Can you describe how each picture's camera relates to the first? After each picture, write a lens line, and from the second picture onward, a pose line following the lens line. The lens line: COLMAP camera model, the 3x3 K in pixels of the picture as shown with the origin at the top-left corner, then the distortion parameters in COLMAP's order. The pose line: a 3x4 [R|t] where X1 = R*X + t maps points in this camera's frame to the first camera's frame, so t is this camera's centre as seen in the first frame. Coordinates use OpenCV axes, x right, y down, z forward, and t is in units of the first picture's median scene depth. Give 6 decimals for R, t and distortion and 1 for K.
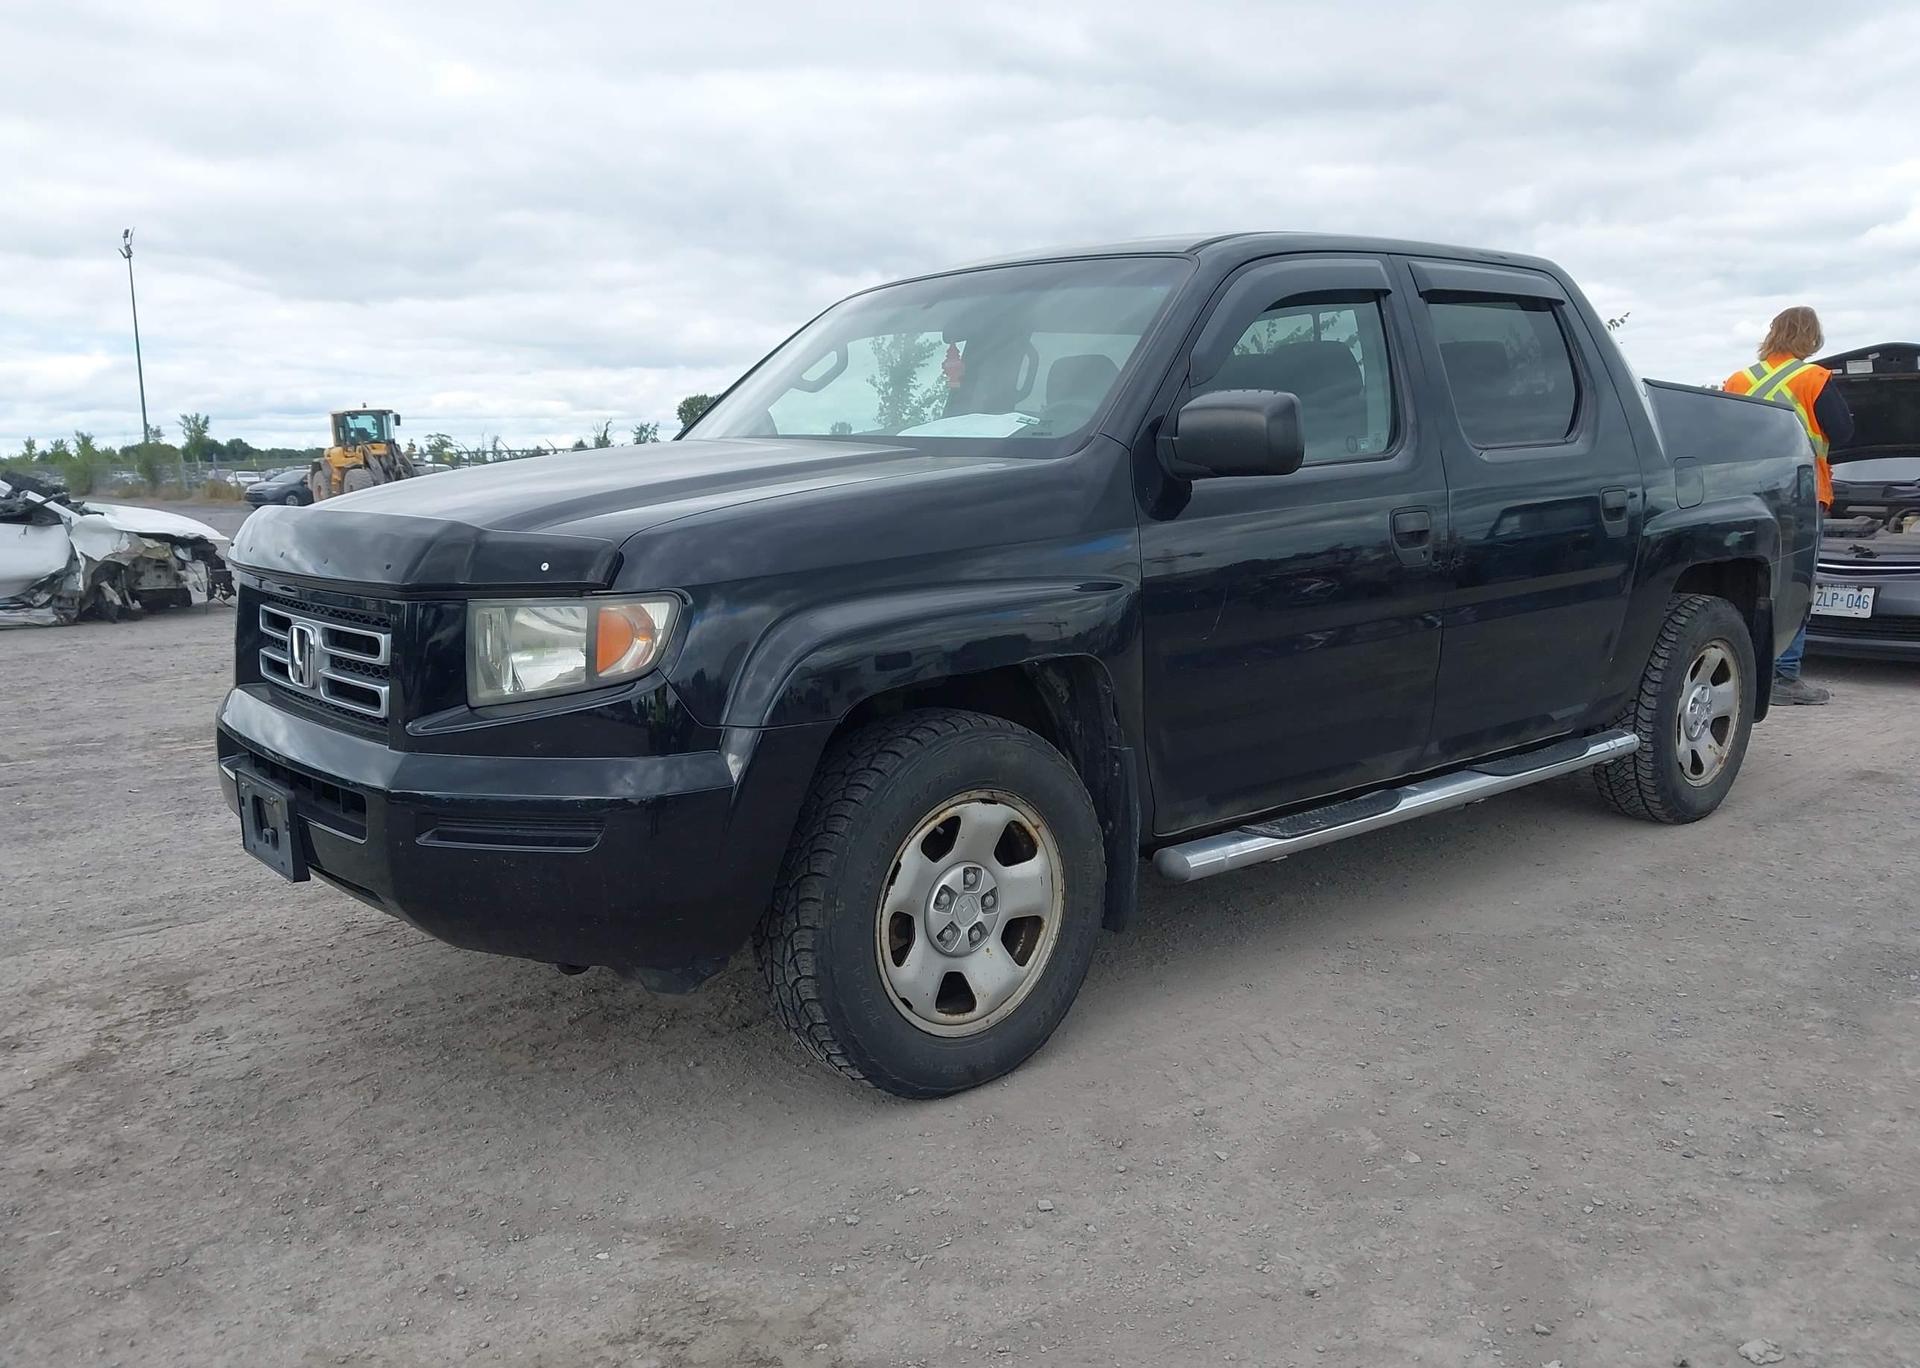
lens RADIAL K [[1553.8, 0, 966.6], [0, 1553.8, 667.1], [0, 0, 1]] dist [0.010703, -0.022439]
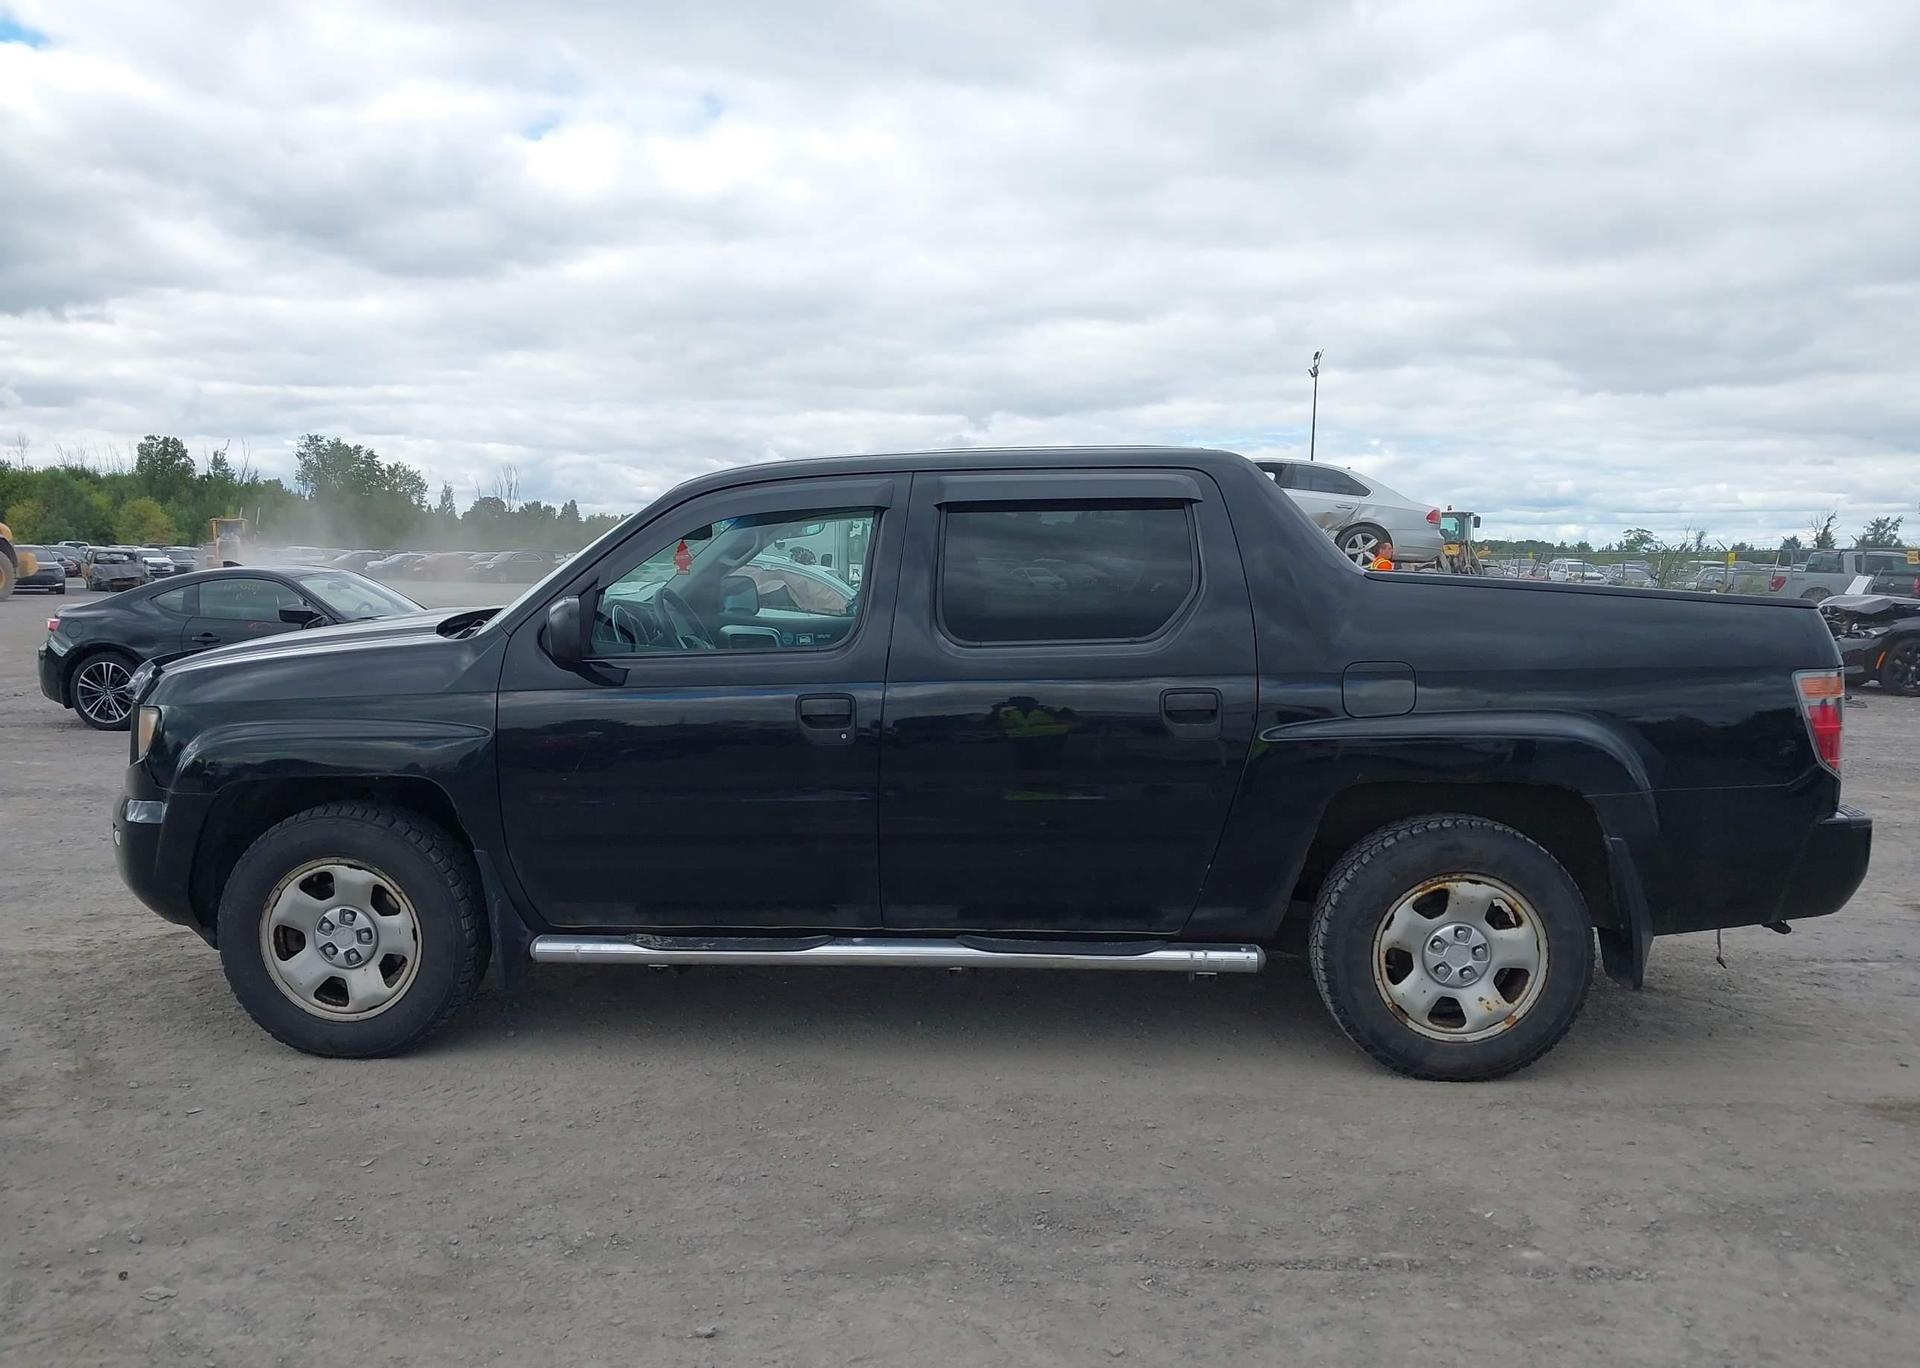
lens RADIAL K [[1553.8, 0, 966.6], [0, 1553.8, 667.1], [0, 0, 1]] dist [0.010703, -0.022439]
pose [[0.723261, 0.070369, -0.686981, 1.375418], [-0.109617, 0.993881, -0.013600, -0.141794], [0.681820, 0.085141, 0.726549, 0.275305]]
